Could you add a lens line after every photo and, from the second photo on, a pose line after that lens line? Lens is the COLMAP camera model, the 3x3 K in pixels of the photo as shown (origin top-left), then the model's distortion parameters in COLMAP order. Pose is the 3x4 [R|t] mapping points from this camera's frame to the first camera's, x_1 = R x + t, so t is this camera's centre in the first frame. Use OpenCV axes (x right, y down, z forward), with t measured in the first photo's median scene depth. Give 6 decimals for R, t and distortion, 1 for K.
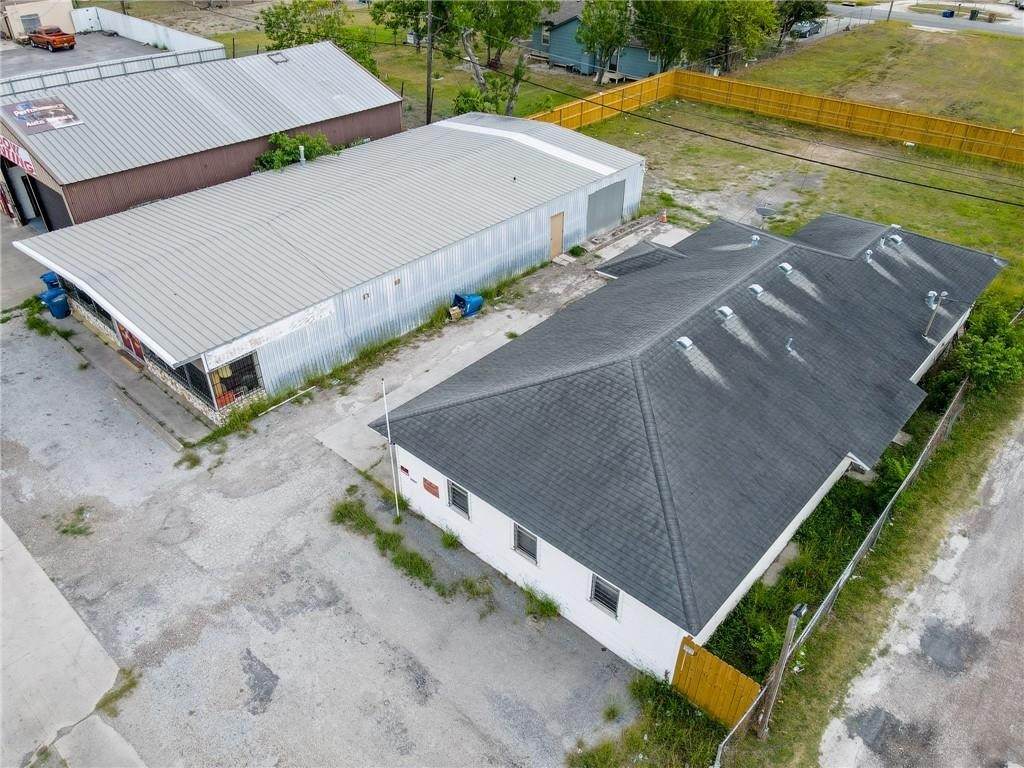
lens RADIAL K [[748.0, 0, 508.8], [0, 748.0, 380.5], [0, 0, 1]] dist [0.003982, -0.002382]
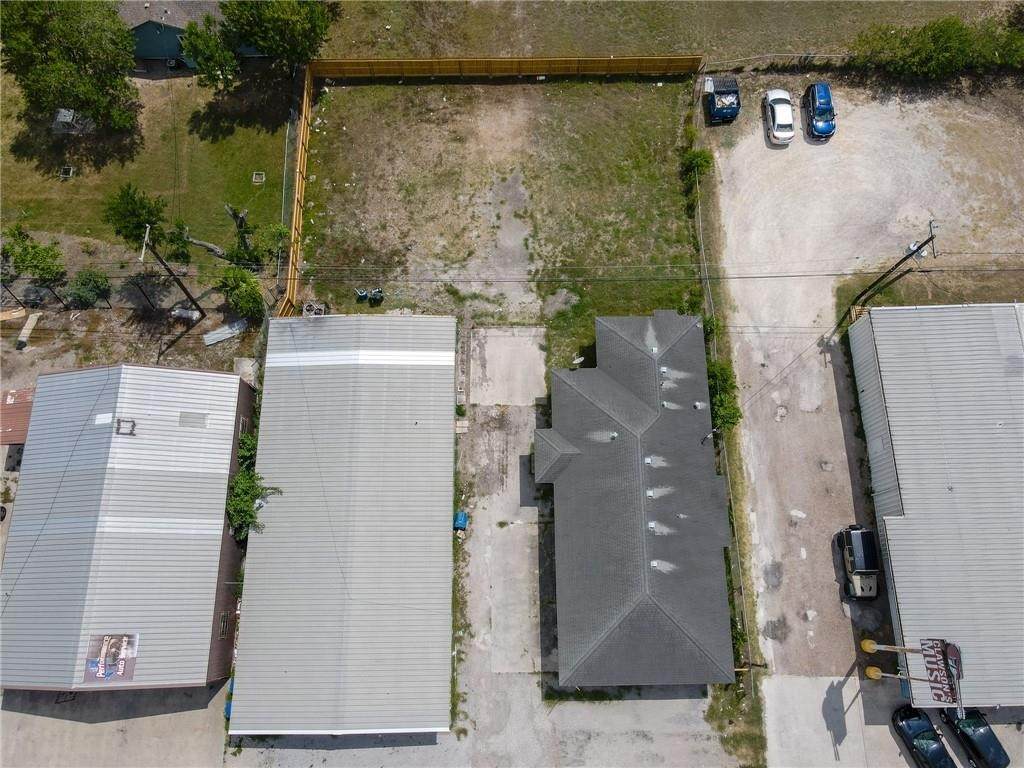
lens RADIAL K [[748.0, 0, 508.8], [0, 748.0, 380.5], [0, 0, 1]] dist [0.003982, -0.002382]
pose [[0.733931, -0.647534, 0.205048, -0.142969], [0.391079, 0.649687, 0.651893, -1.634949], [-0.555340, -0.398255, 0.730062, -0.101146]]
